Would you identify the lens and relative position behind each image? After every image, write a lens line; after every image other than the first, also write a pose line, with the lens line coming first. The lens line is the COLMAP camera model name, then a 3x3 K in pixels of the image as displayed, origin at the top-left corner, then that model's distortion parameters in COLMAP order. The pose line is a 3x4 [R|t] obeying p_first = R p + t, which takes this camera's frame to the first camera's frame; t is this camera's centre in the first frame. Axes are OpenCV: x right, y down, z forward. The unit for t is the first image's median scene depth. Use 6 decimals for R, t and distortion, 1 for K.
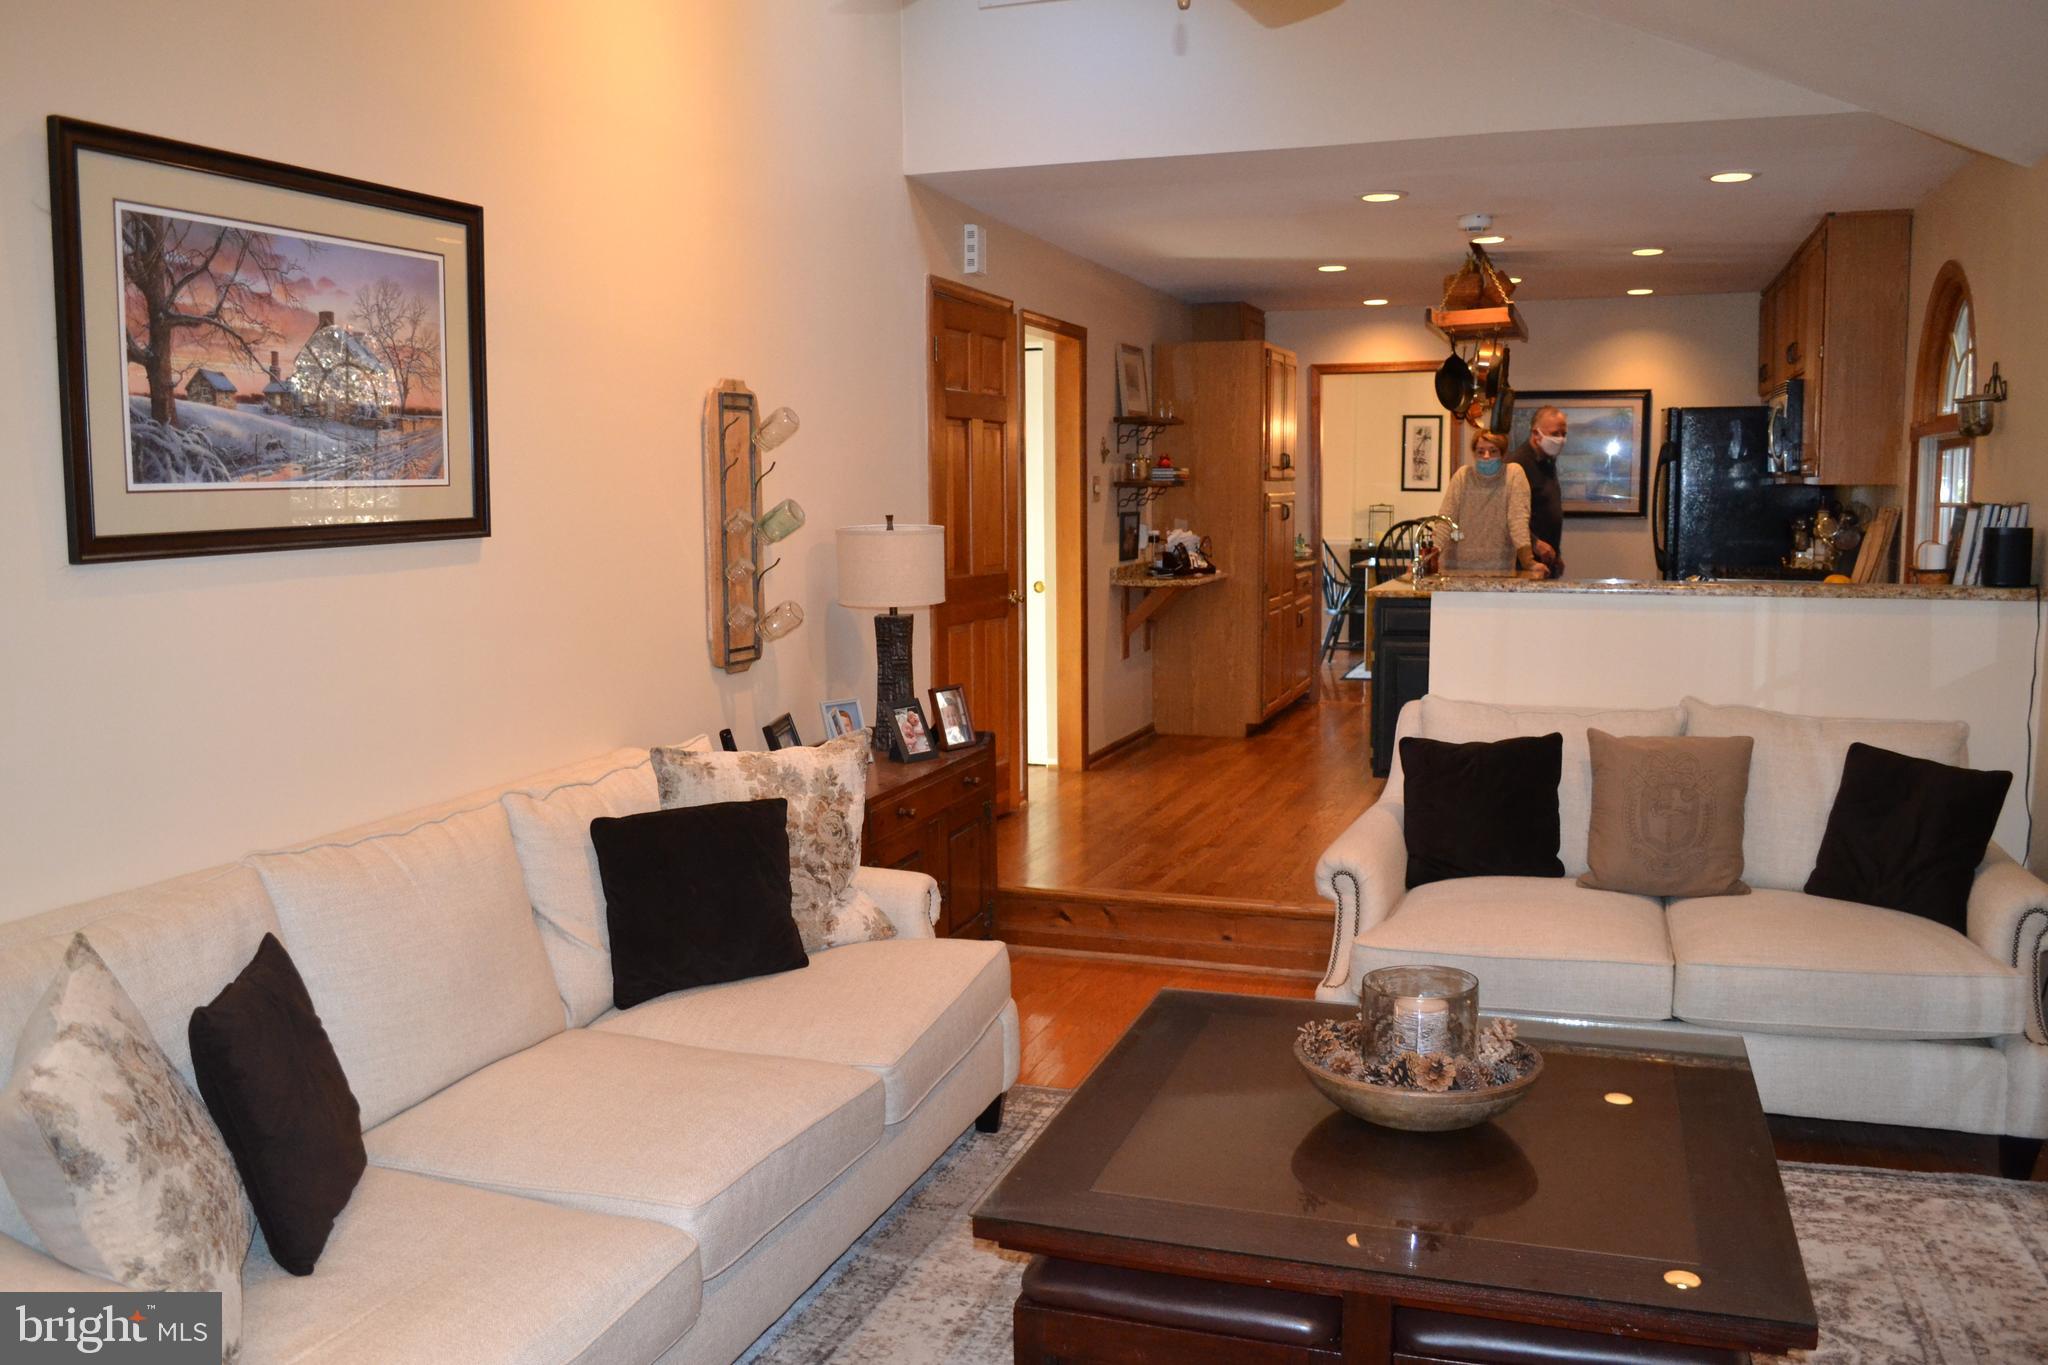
lens RADIAL K [[1642.2, 0, 1024.0], [0, 1642.2, 682.5], [0, 0, 1]] dist [-0.081233, 0.005783]
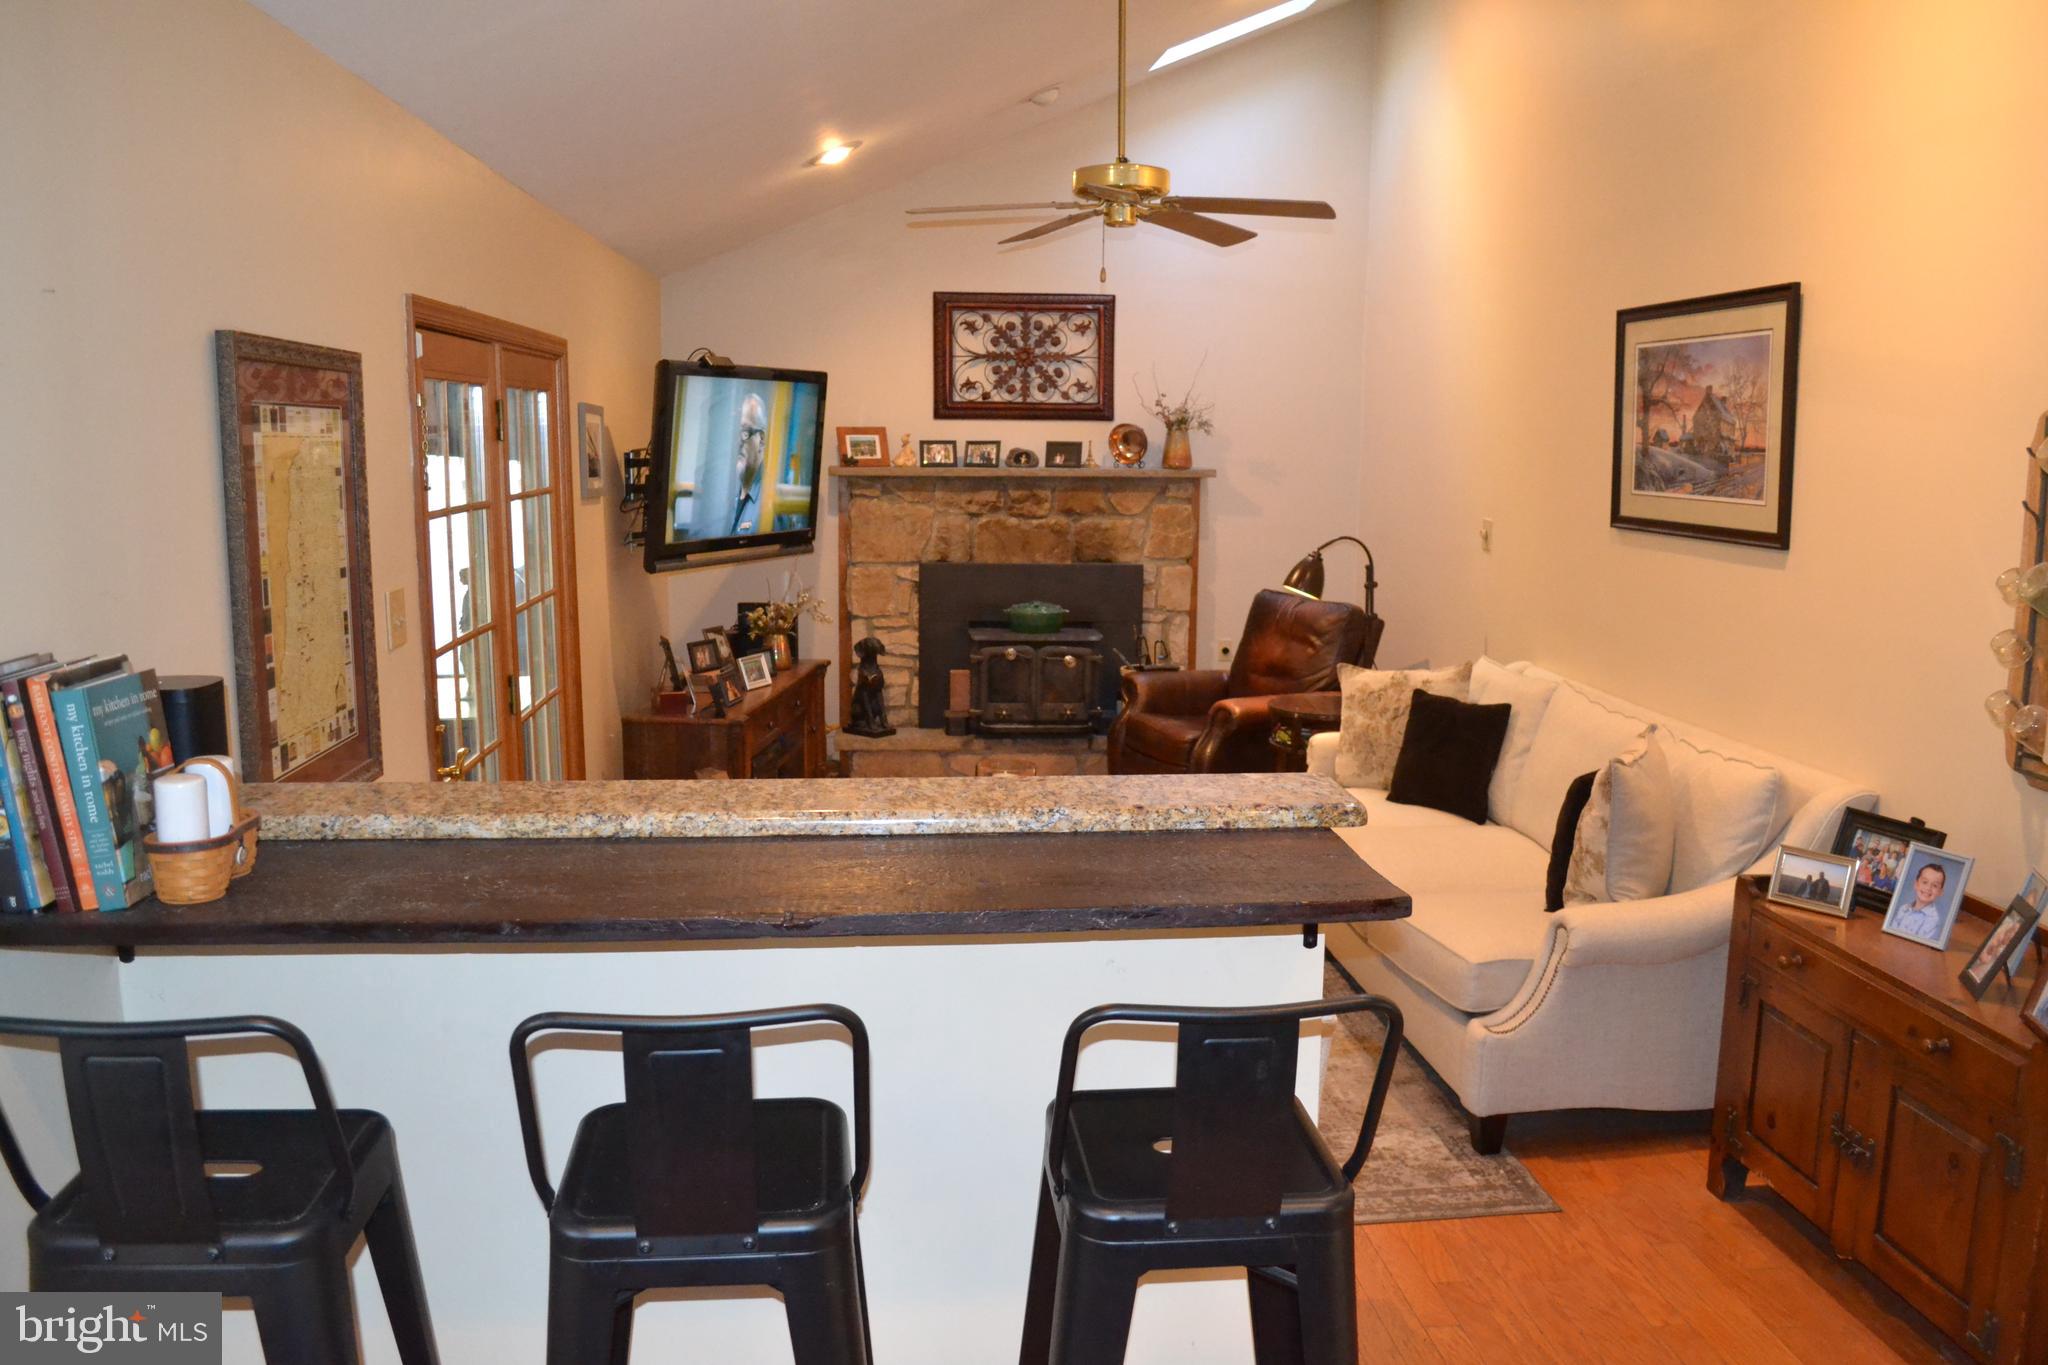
lens RADIAL K [[1642.2, 0, 1024.0], [0, 1642.2, 682.5], [0, 0, 1]] dist [-0.081233, 0.005783]
pose [[-0.909897, 0.063240, -0.409985, 0.849027], [-0.052794, 0.962622, 0.265653, -0.349389], [0.411461, 0.263362, -0.872548, 2.257959]]
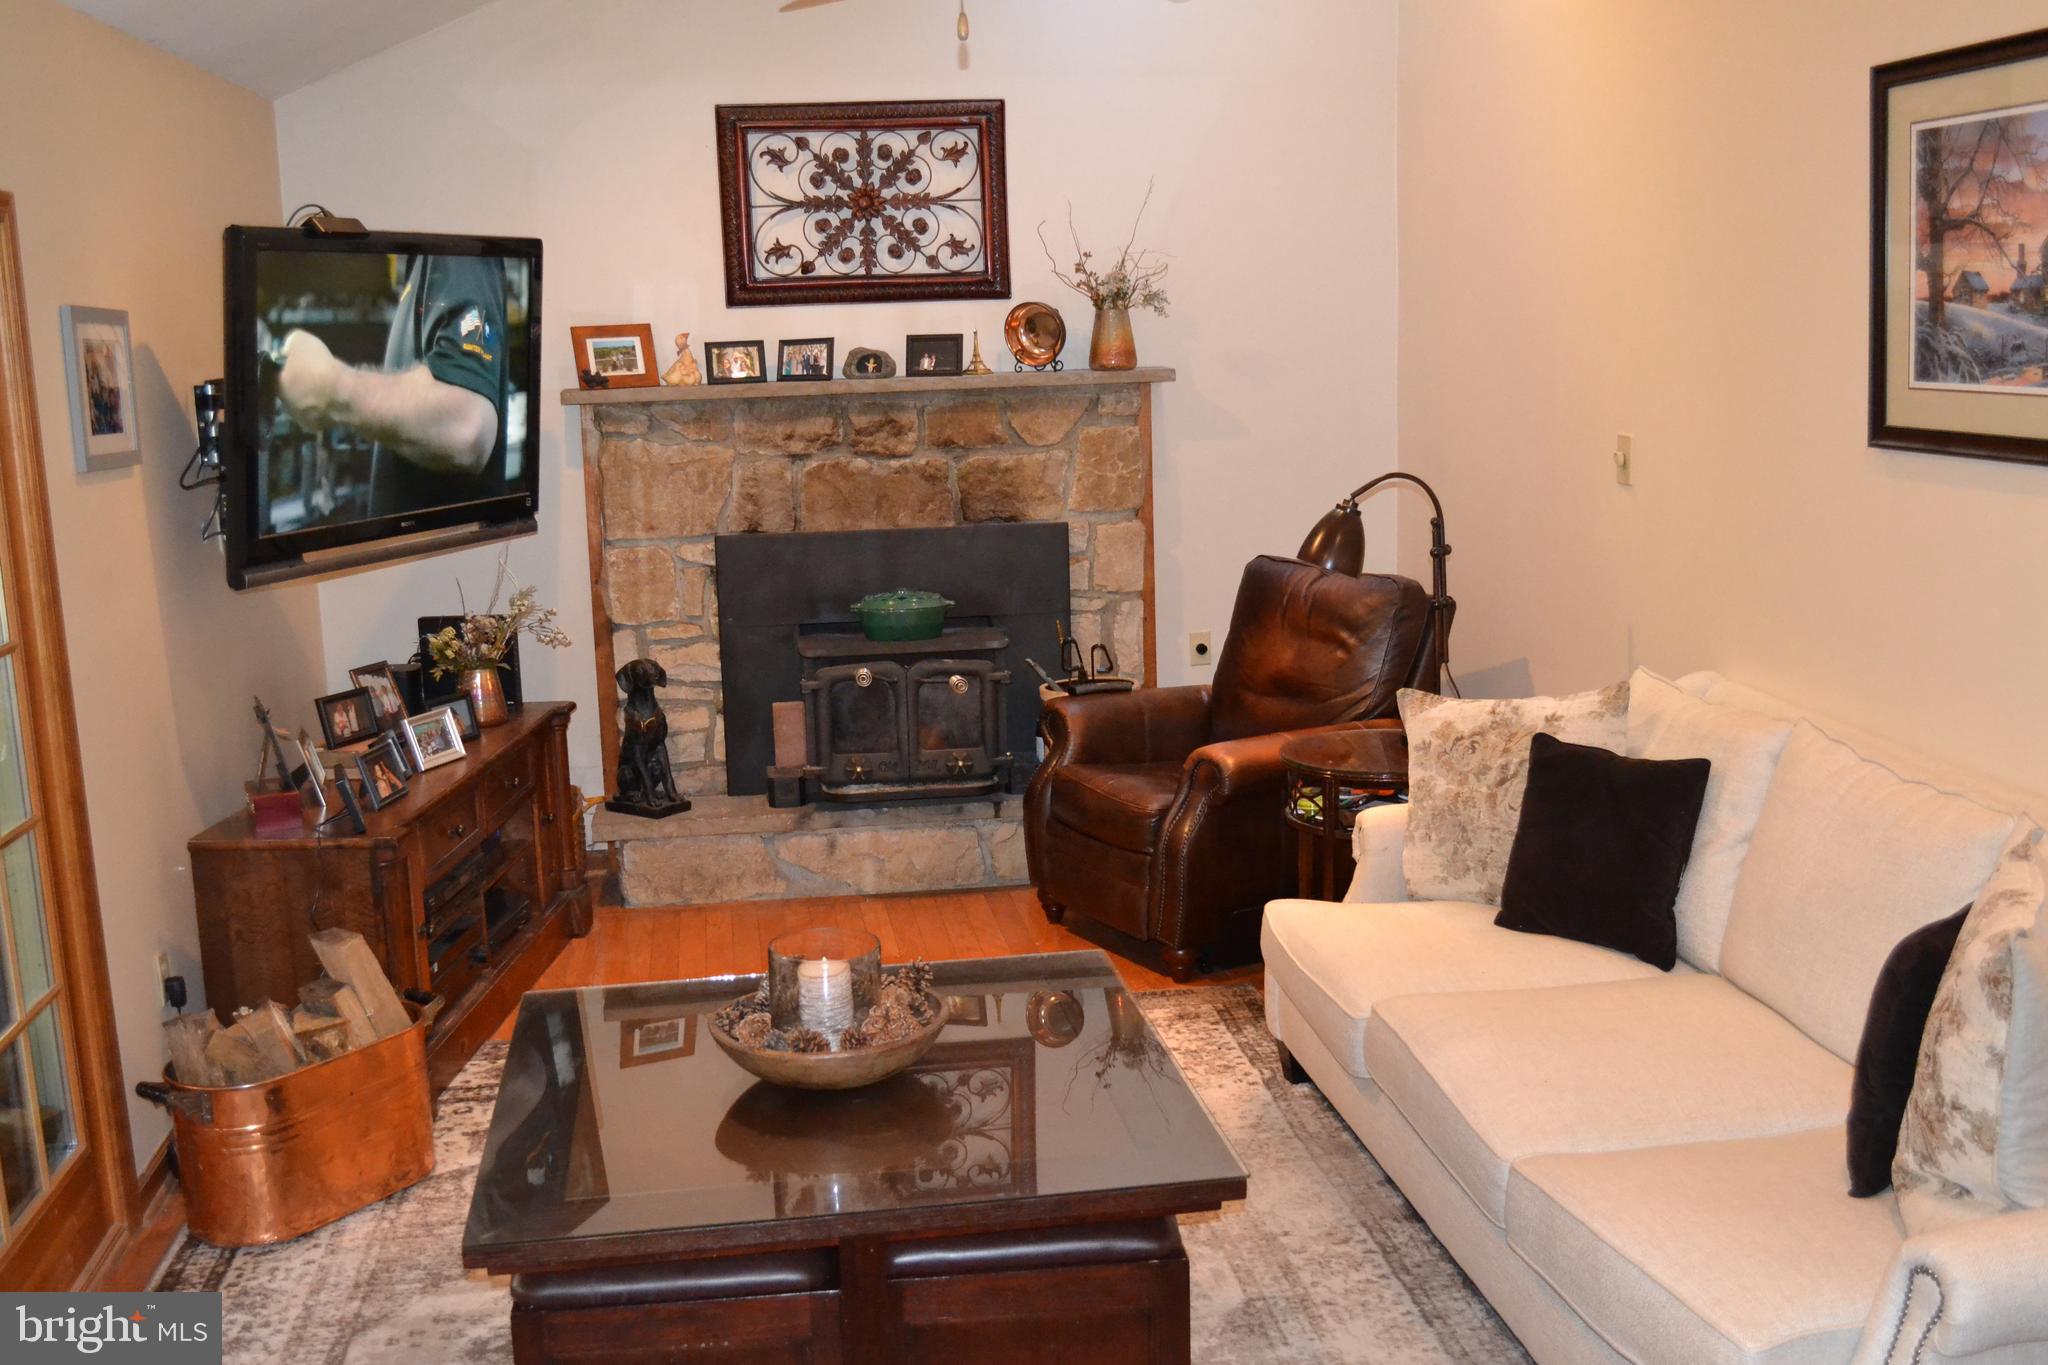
lens RADIAL K [[2127.8, 0, 1024.0], [0, 2127.8, 682.5], [0, 0, 1]] dist [-0.050634, 0.021342]
pose [[-0.886057, 0.114866, -0.449119, 0.606591], [-0.018934, 0.959040, 0.282638, -0.296732], [0.463189, 0.258938, -0.847589, 1.833493]]
